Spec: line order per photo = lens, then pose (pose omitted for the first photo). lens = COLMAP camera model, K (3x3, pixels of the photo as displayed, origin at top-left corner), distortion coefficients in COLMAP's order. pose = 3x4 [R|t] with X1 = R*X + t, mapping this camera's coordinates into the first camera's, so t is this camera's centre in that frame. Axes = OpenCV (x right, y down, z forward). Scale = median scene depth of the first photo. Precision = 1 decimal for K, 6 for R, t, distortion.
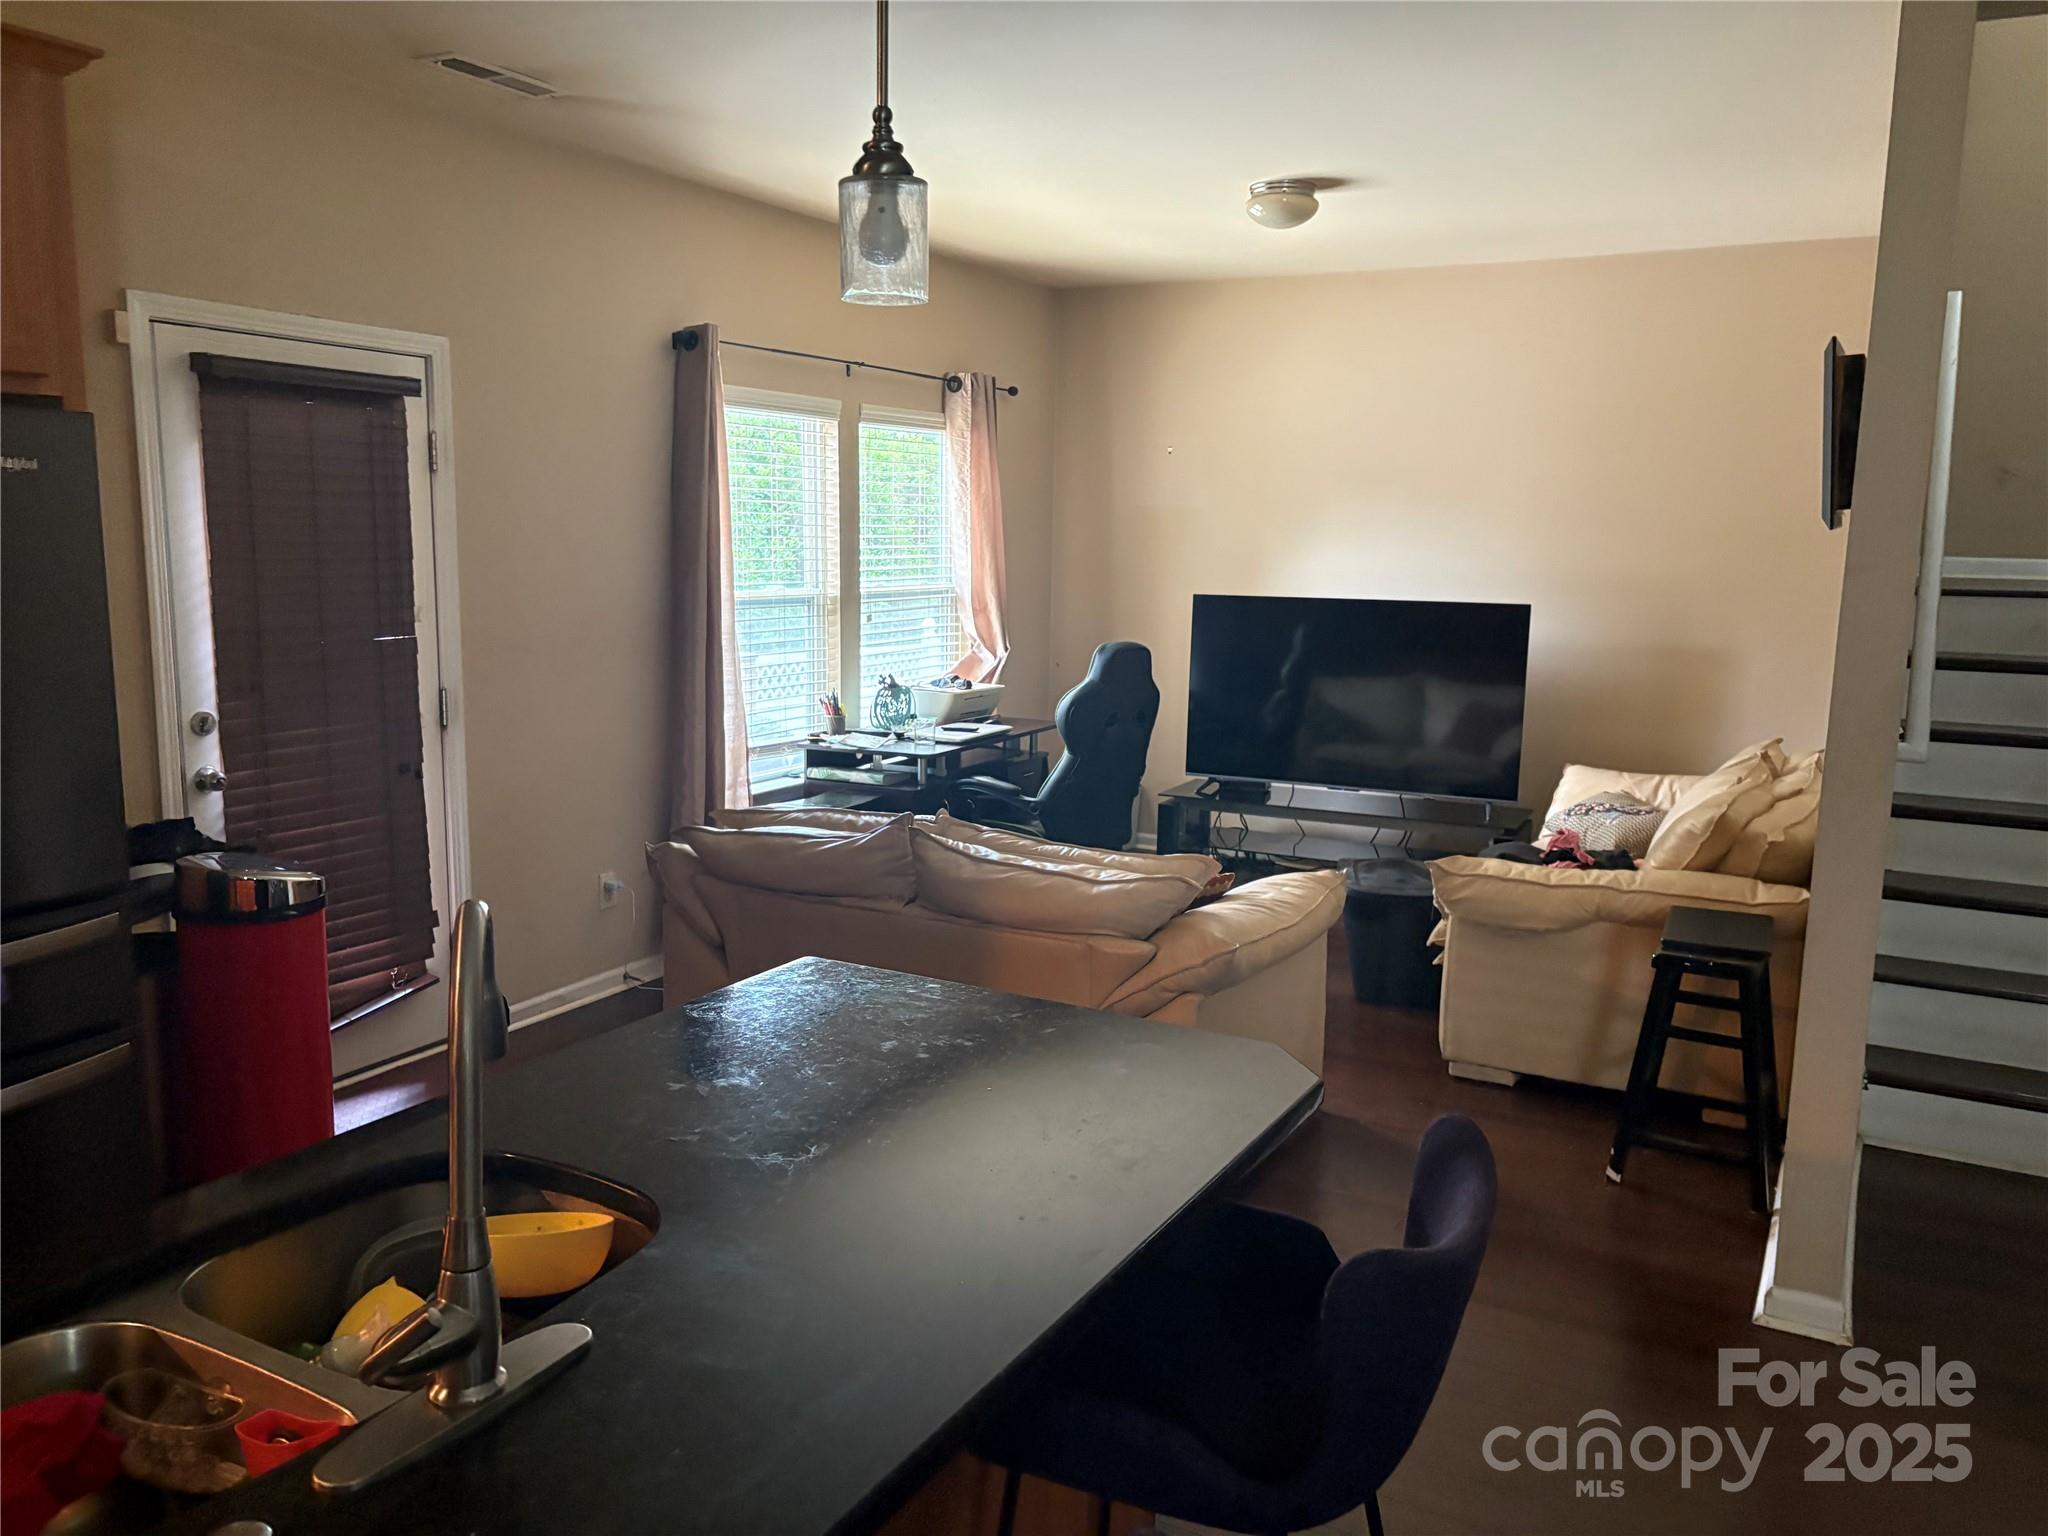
lens RADIAL K [[1569.9, 0, 1021.4], [0, 1569.9, 771.0], [0, 0, 1]] dist [0.070370, -0.060602]
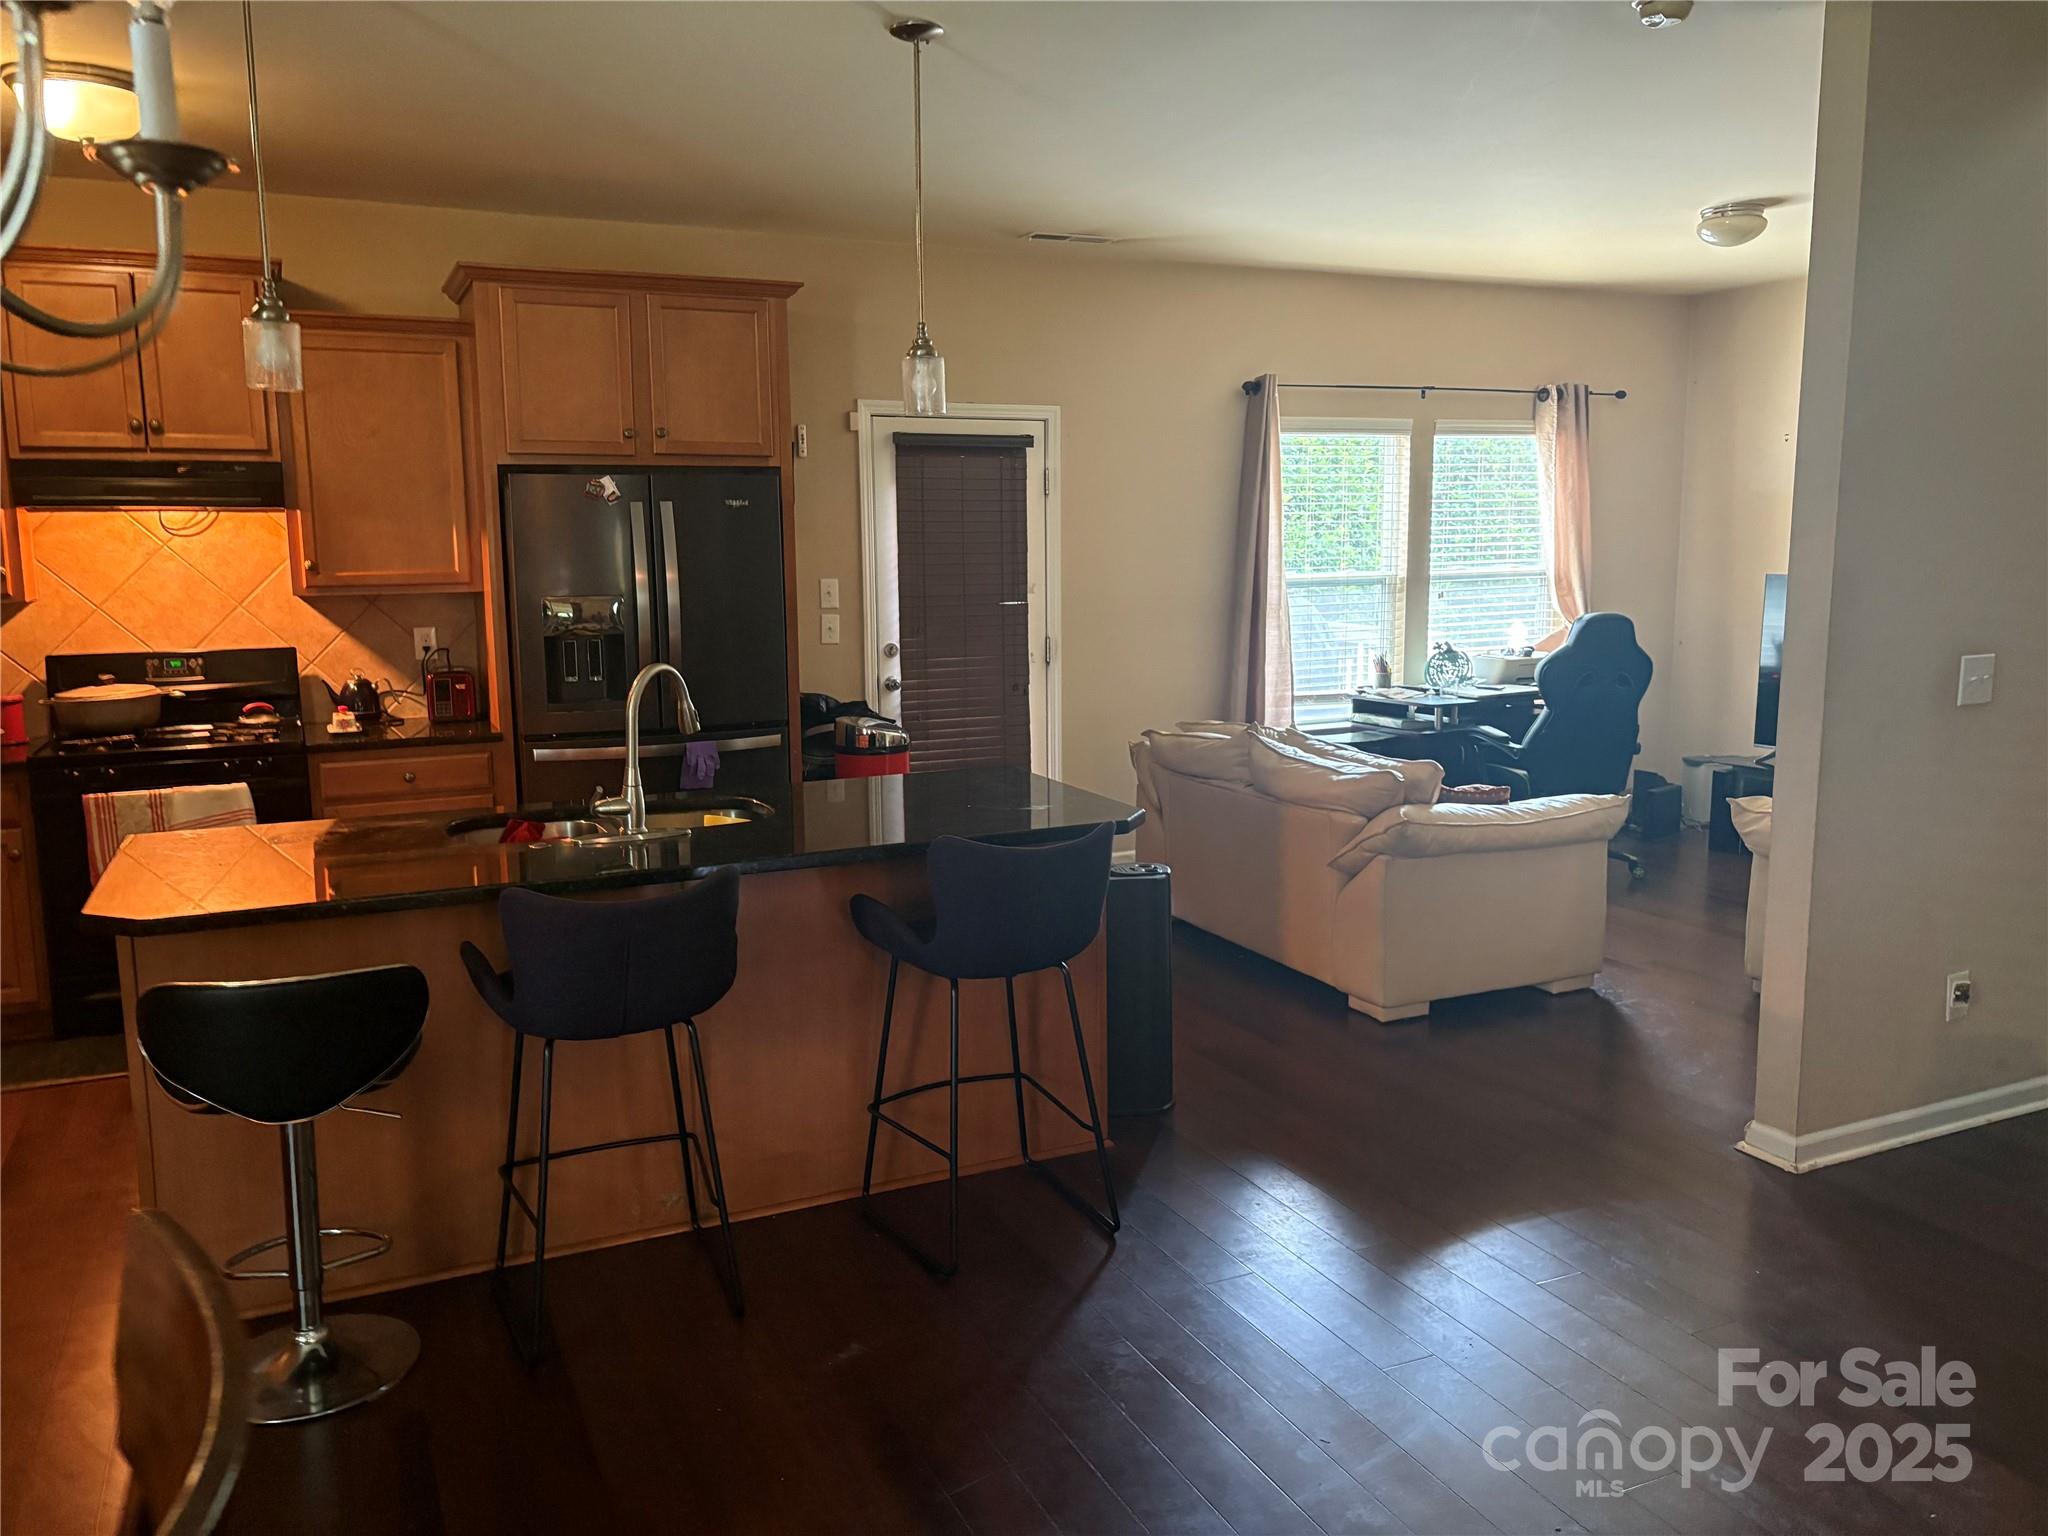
lens RADIAL K [[1569.9, 0, 1023.7], [0, 1569.9, 771.9], [0, 0, 1]] dist [0.070370, -0.060602]
pose [[0.810483, 0.067338, -0.581879, 0.432192], [-0.067725, 0.997481, 0.021101, 0.040507], [0.581834, 0.022306, 0.813001, -0.203929]]
